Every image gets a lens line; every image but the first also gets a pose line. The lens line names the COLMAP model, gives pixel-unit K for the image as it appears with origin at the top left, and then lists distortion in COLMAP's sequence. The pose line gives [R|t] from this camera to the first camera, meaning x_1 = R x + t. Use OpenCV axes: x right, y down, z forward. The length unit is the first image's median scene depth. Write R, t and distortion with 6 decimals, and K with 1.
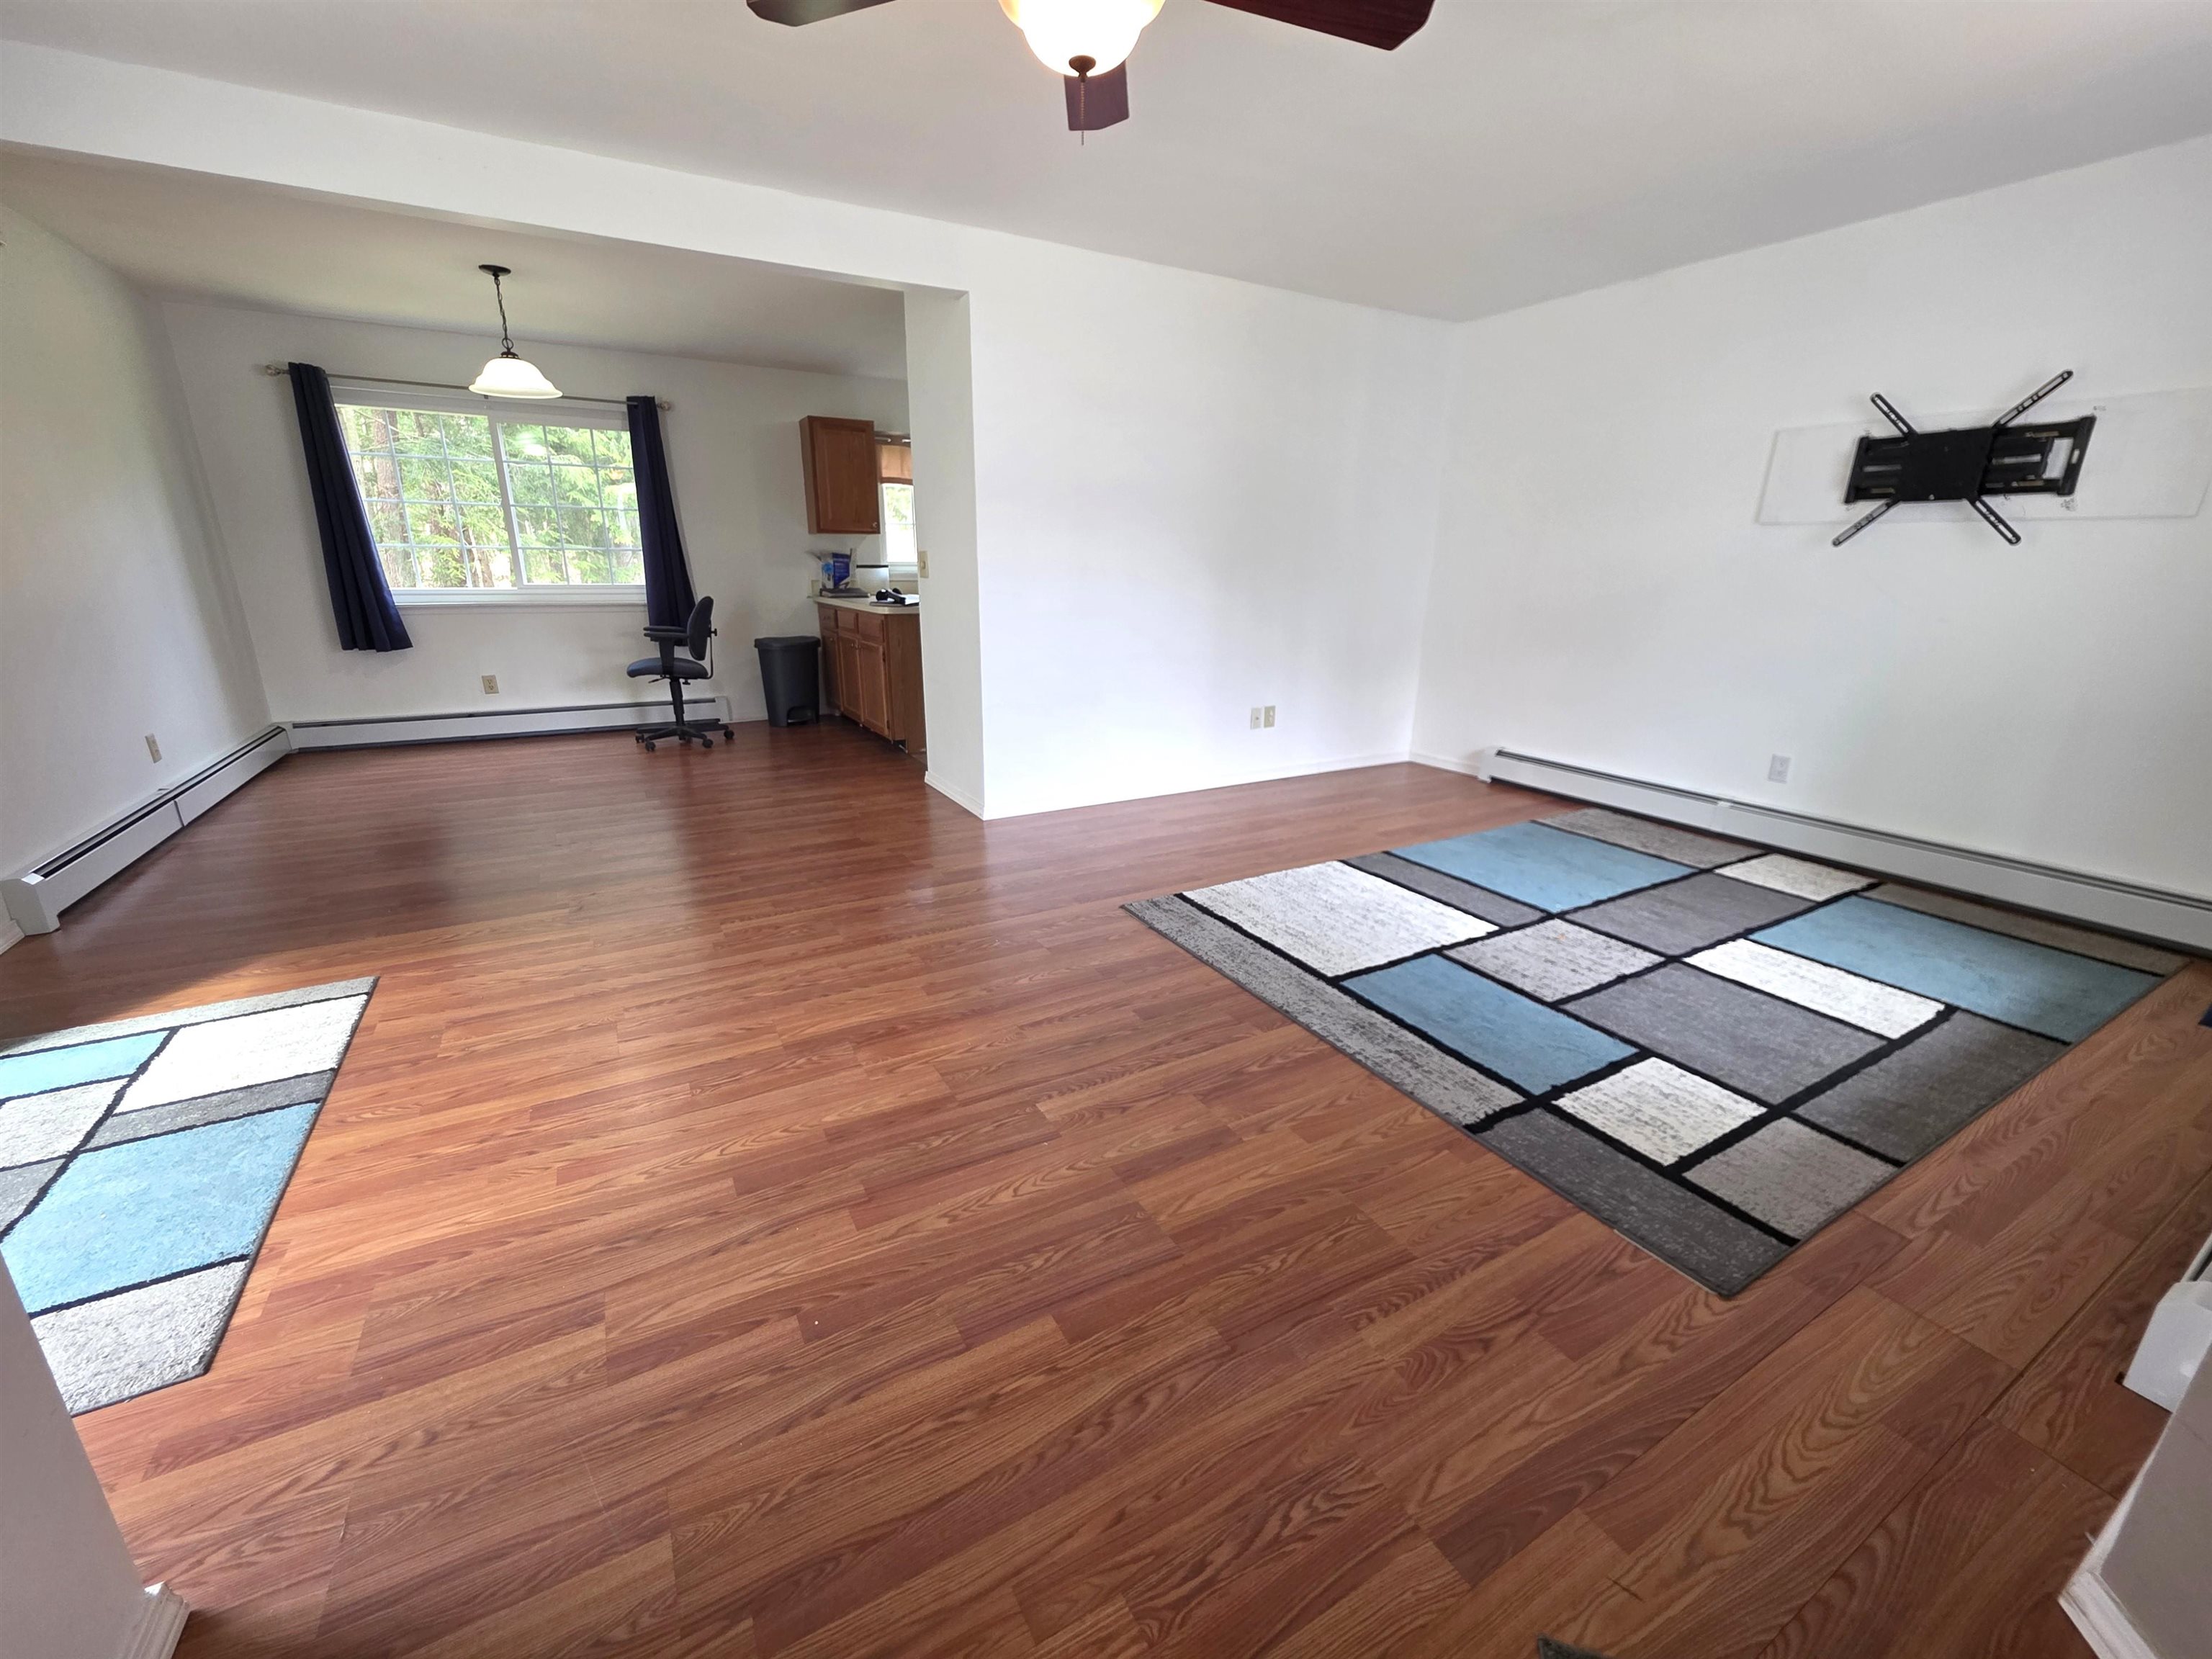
lens RADIAL K [[891.8, 0, 1102.9], [0, 891.8, 833.2], [0, 0, 1]] dist [0.002999, -0.000105]
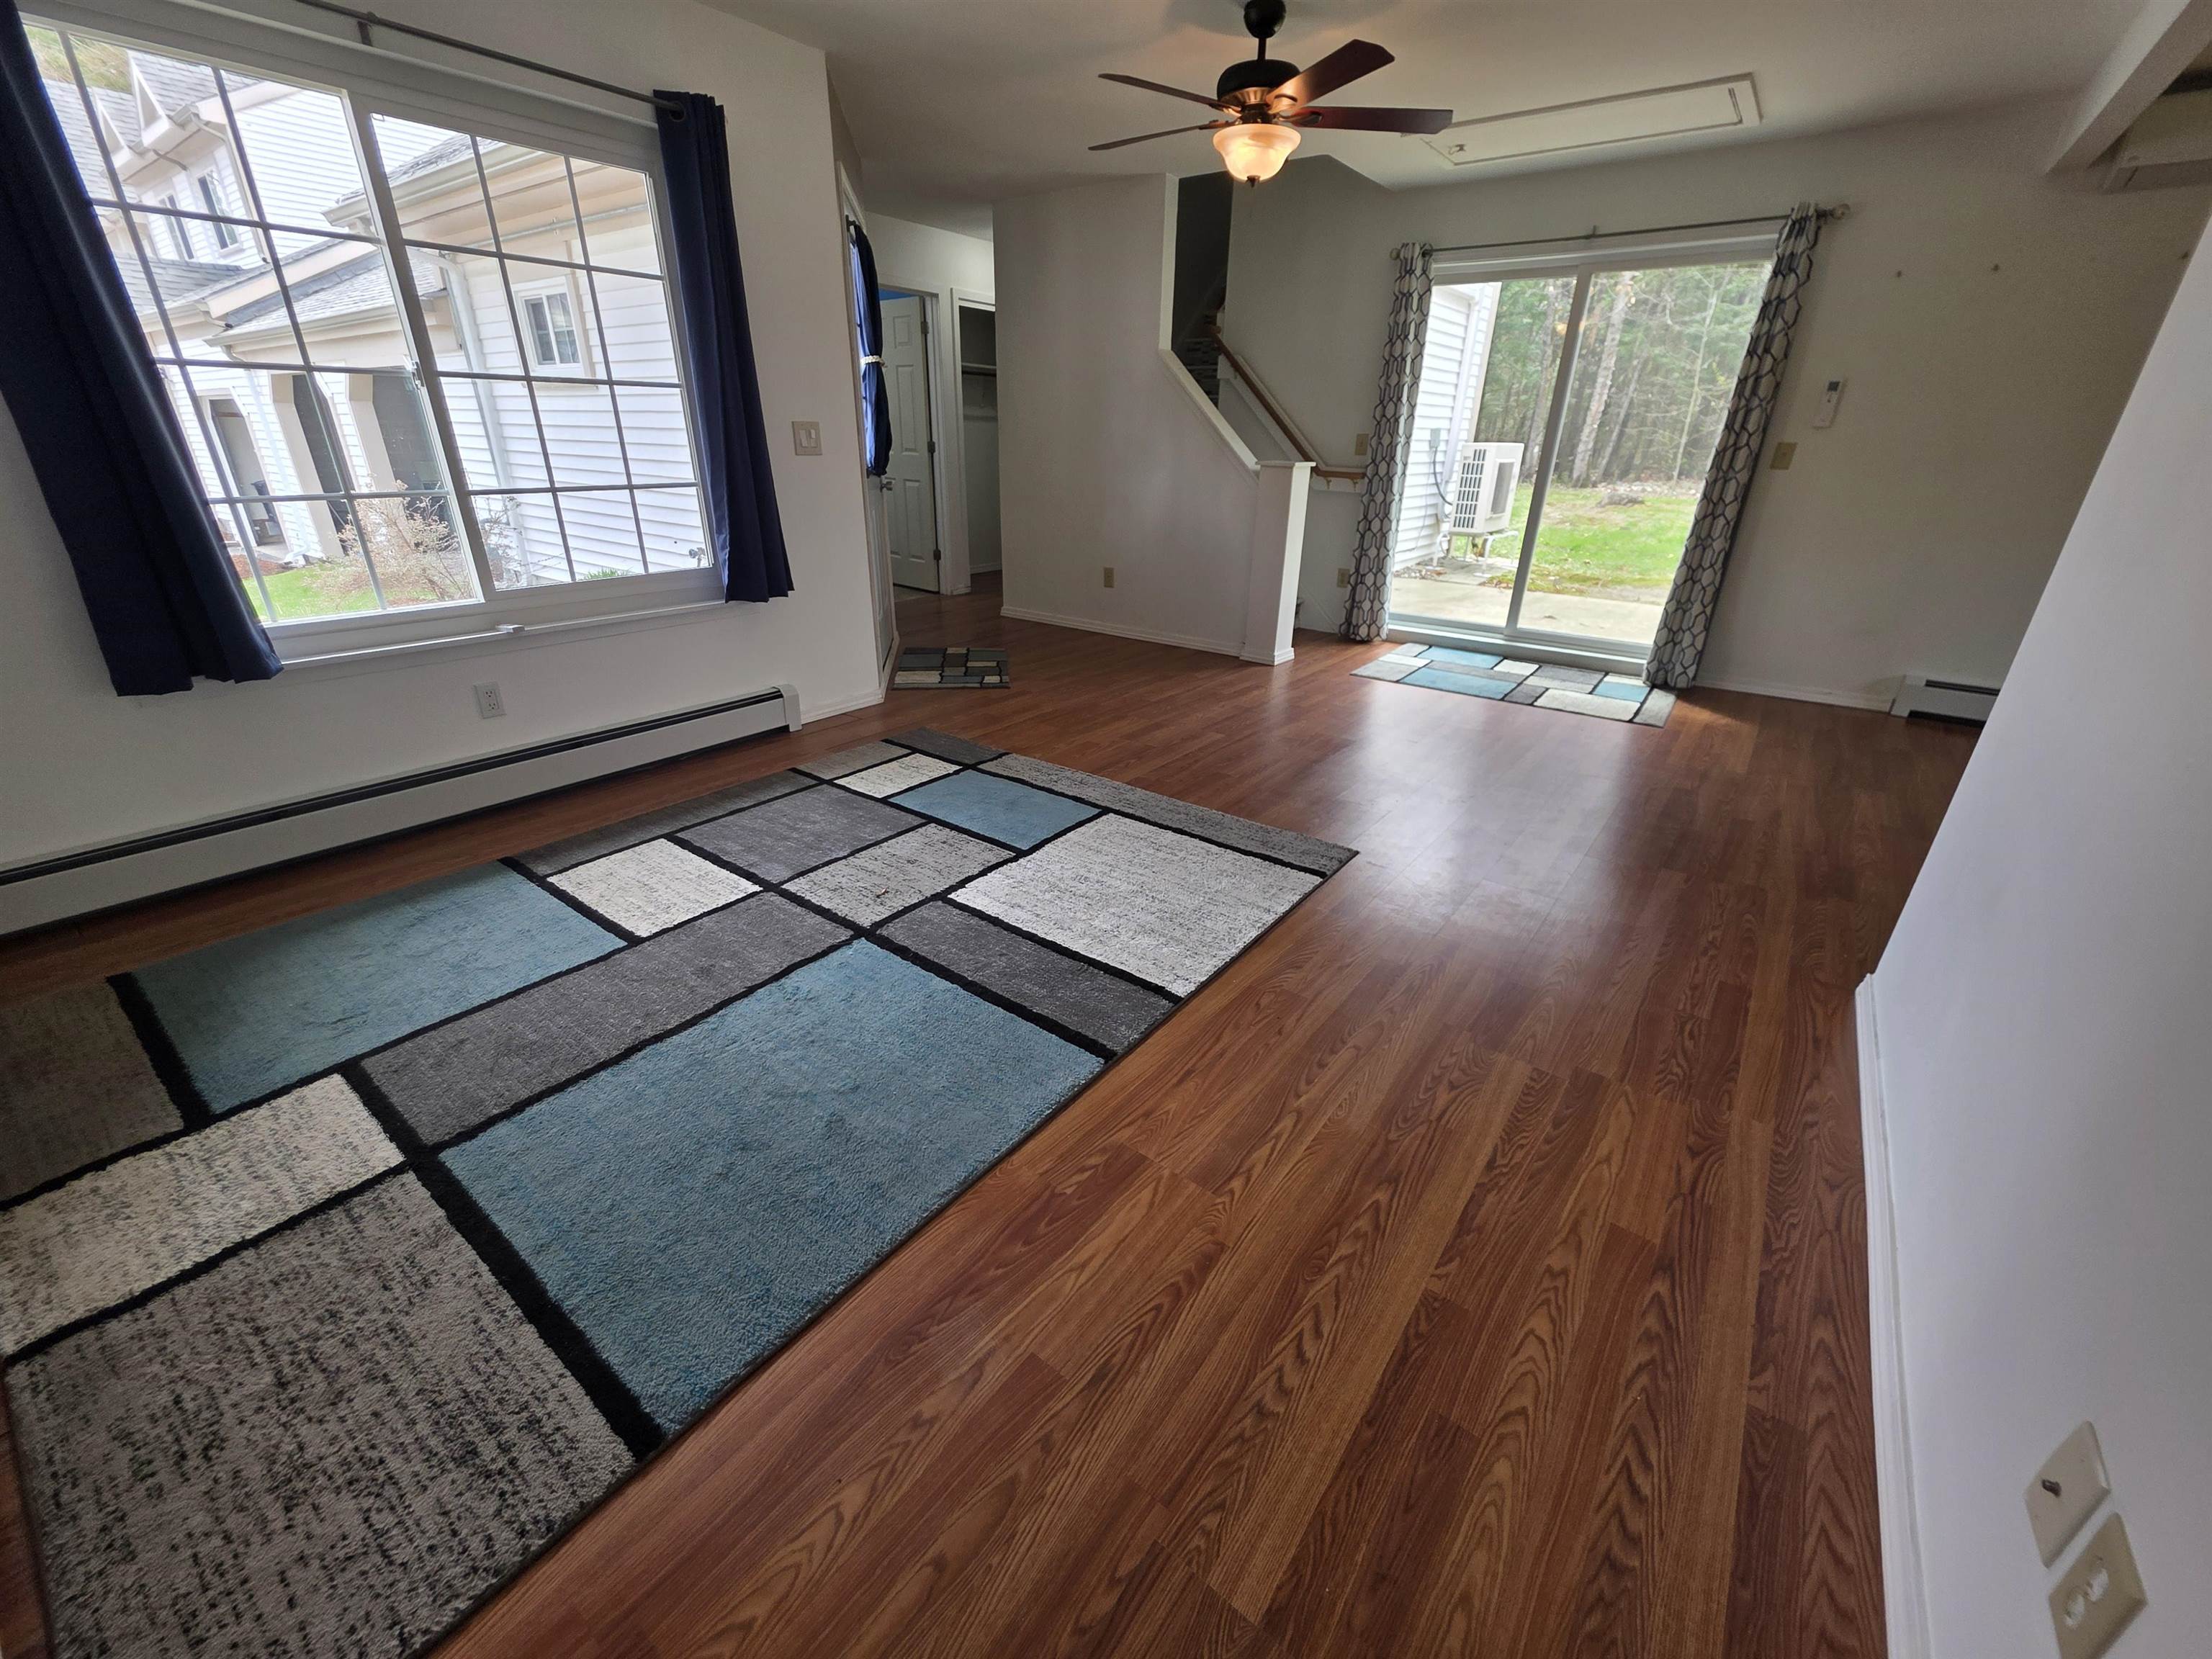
lens RADIAL K [[880.5, 0, 1106.0], [0, 880.5, 829.5], [0, 0, 1]] dist [0.005711, -0.000383]
pose [[-0.919249, 0.137445, -0.368903, 0.677321], [-0.142238, 0.757813, 0.636780, -0.542328], [0.367082, 0.637831, -0.677069, 1.764078]]
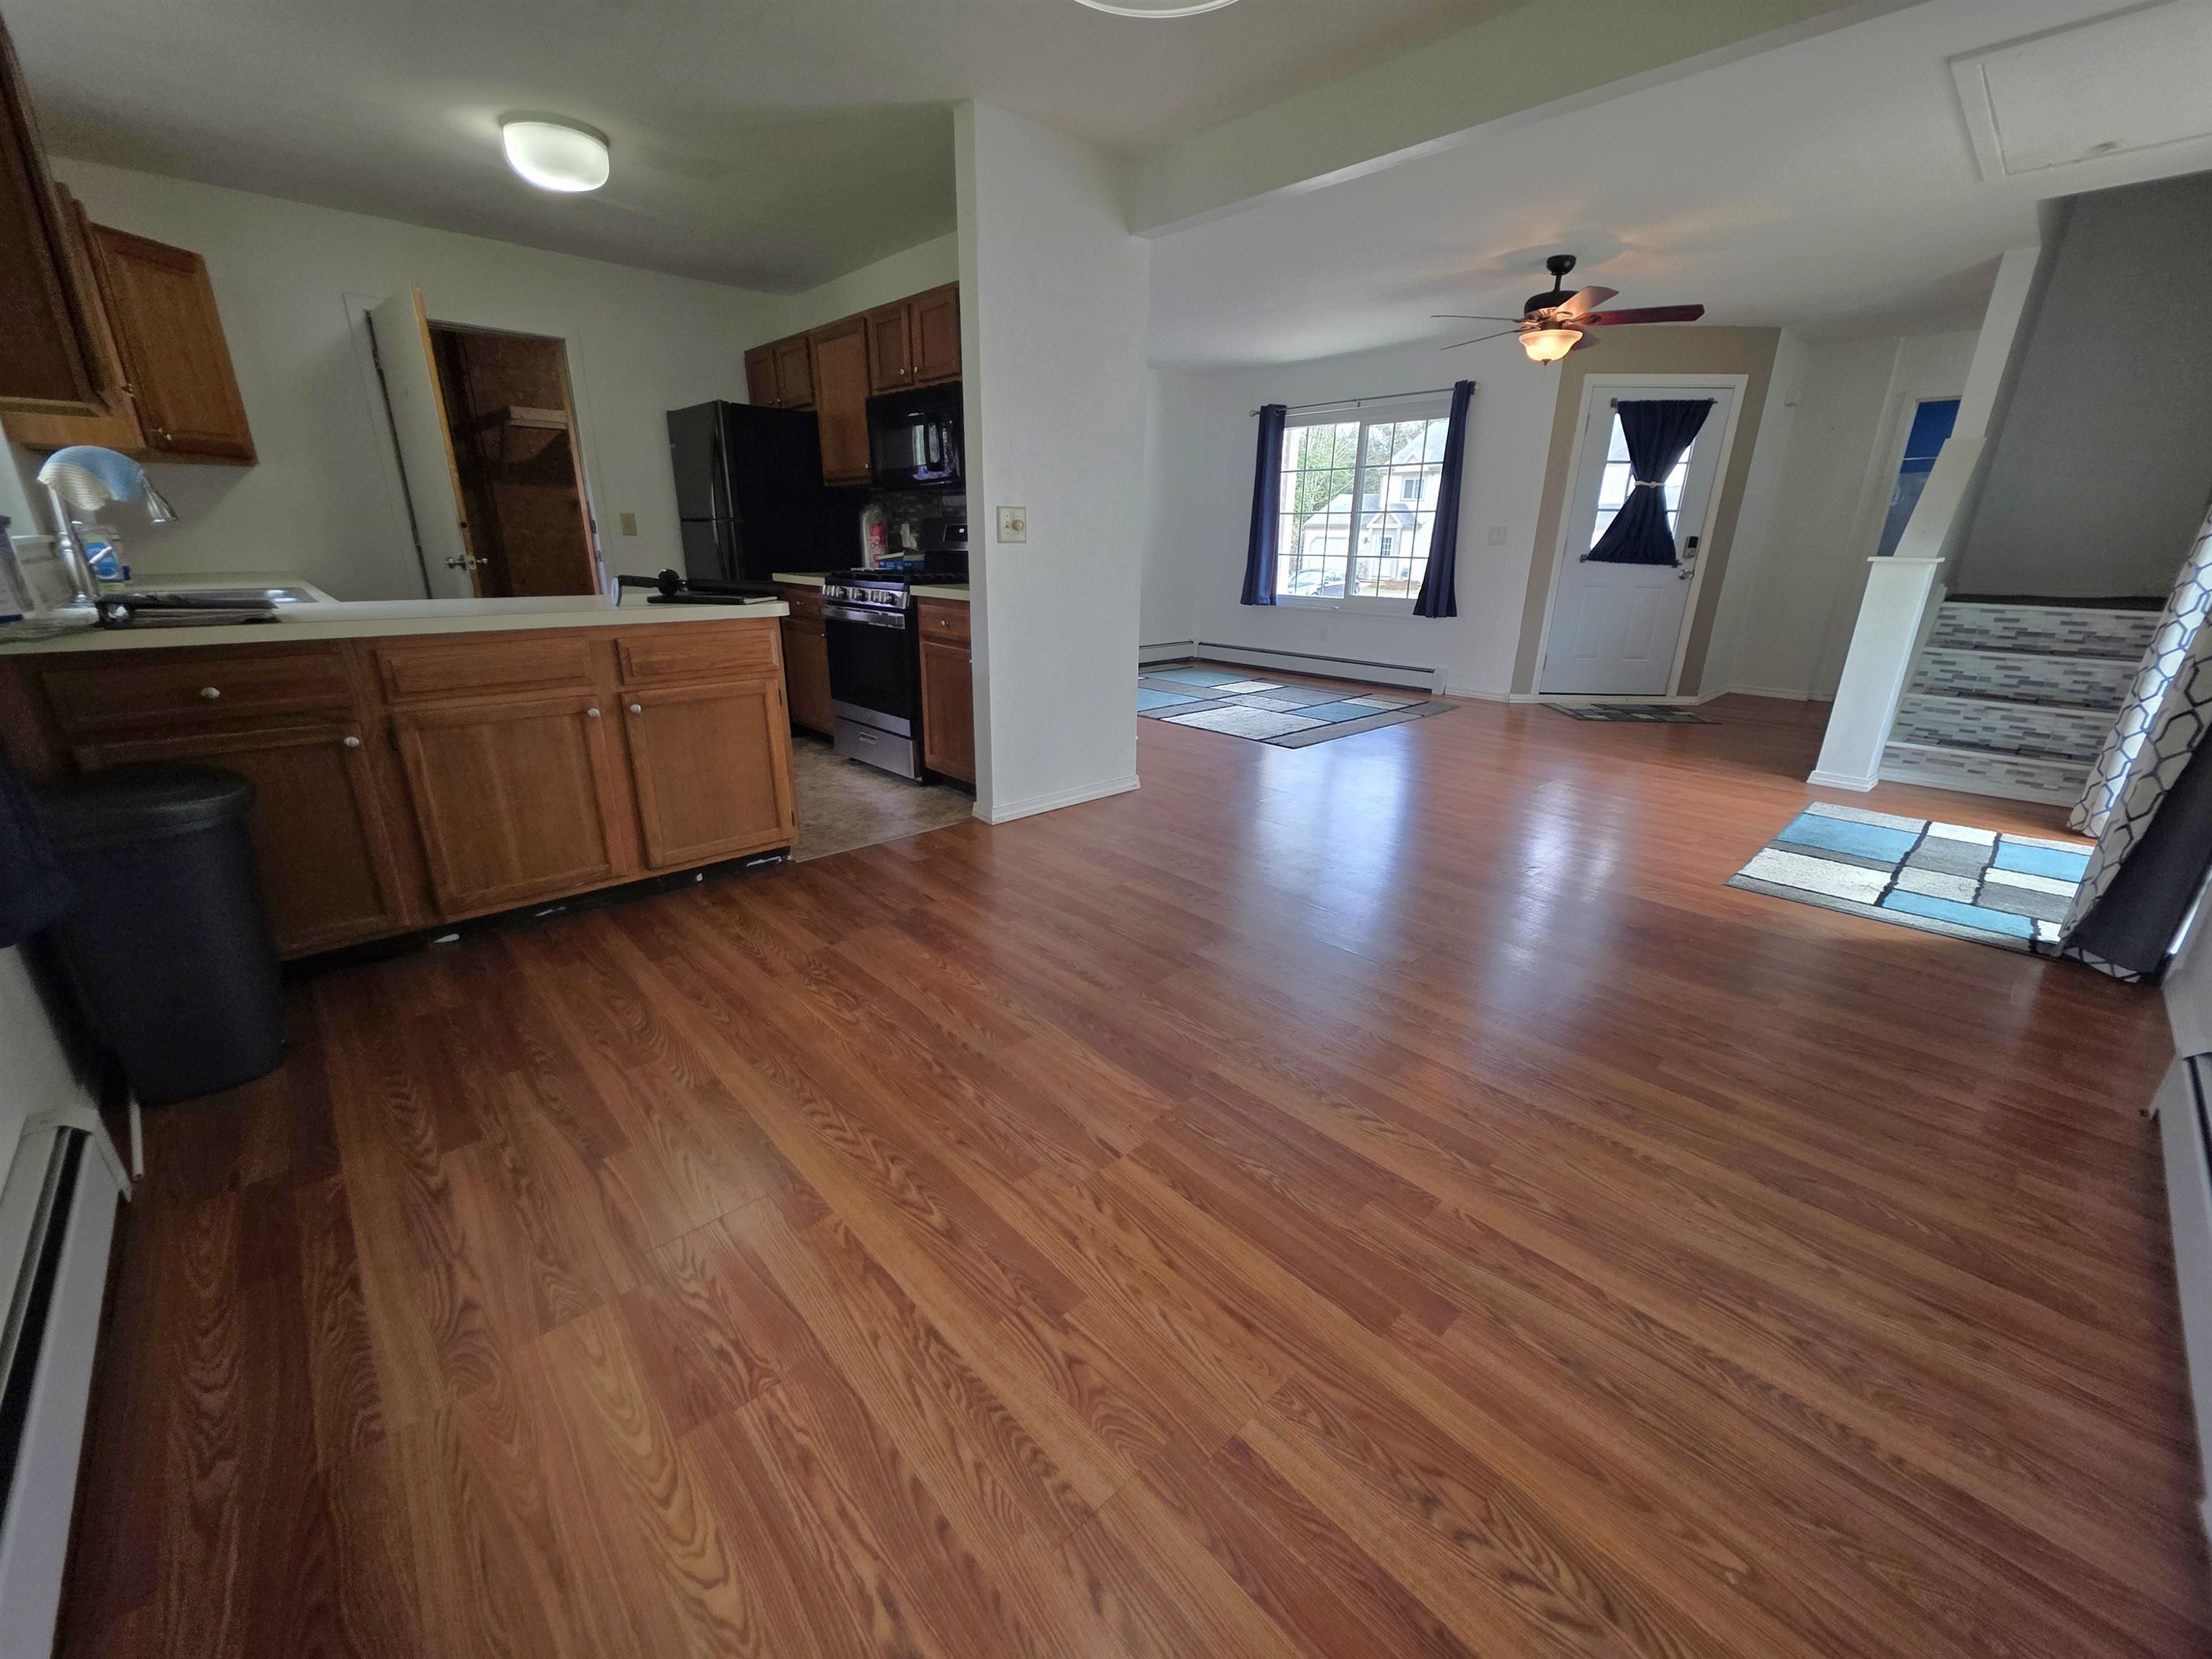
lens RADIAL K [[883.5, 0, 1101.2], [0, 883.5, 830.8], [0, 0, 1]] dist [0.001265, -0.000368]
pose [[-0.232570, -0.320045, 0.918413, -1.628624], [0.272998, 0.884860, 0.377484, -0.555102], [-0.933479, 0.338516, -0.118420, 1.837680]]
